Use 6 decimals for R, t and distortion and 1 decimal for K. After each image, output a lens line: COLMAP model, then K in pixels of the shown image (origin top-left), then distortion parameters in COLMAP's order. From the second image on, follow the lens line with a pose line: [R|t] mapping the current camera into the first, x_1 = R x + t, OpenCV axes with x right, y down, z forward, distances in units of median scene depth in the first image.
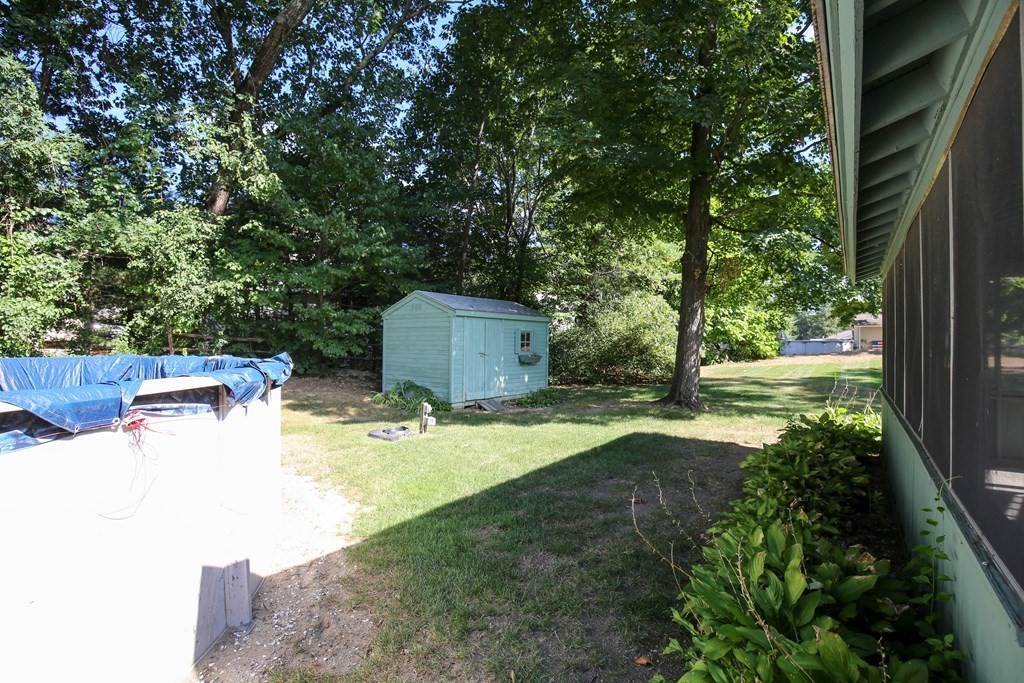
lens RADIAL K [[465.6, 0, 521.1], [0, 465.6, 339.4], [0, 0, 1]] dist [-0.031176, 0.004074]
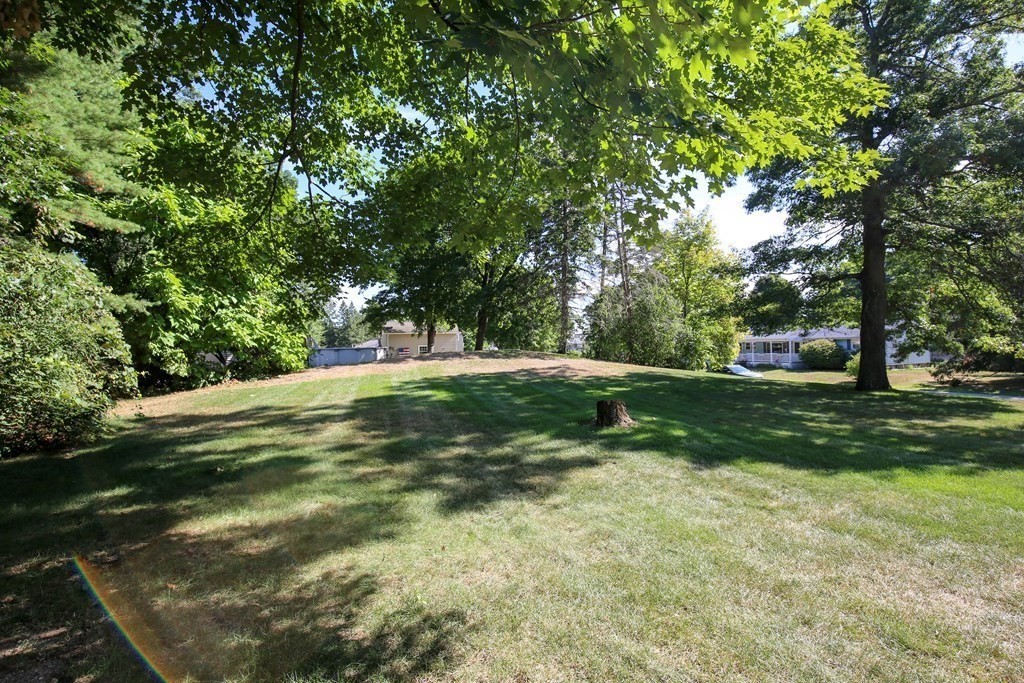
lens RADIAL K [[465.6, 0, 521.1], [0, 465.6, 339.4], [0, 0, 1]] dist [-0.031176, 0.004074]
pose [[0.589901, 0.002384, 0.807472, 0.177019], [0.017957, 0.999710, -0.016071, 0.009219], [-0.807276, 0.023980, 0.589687, 0.314244]]
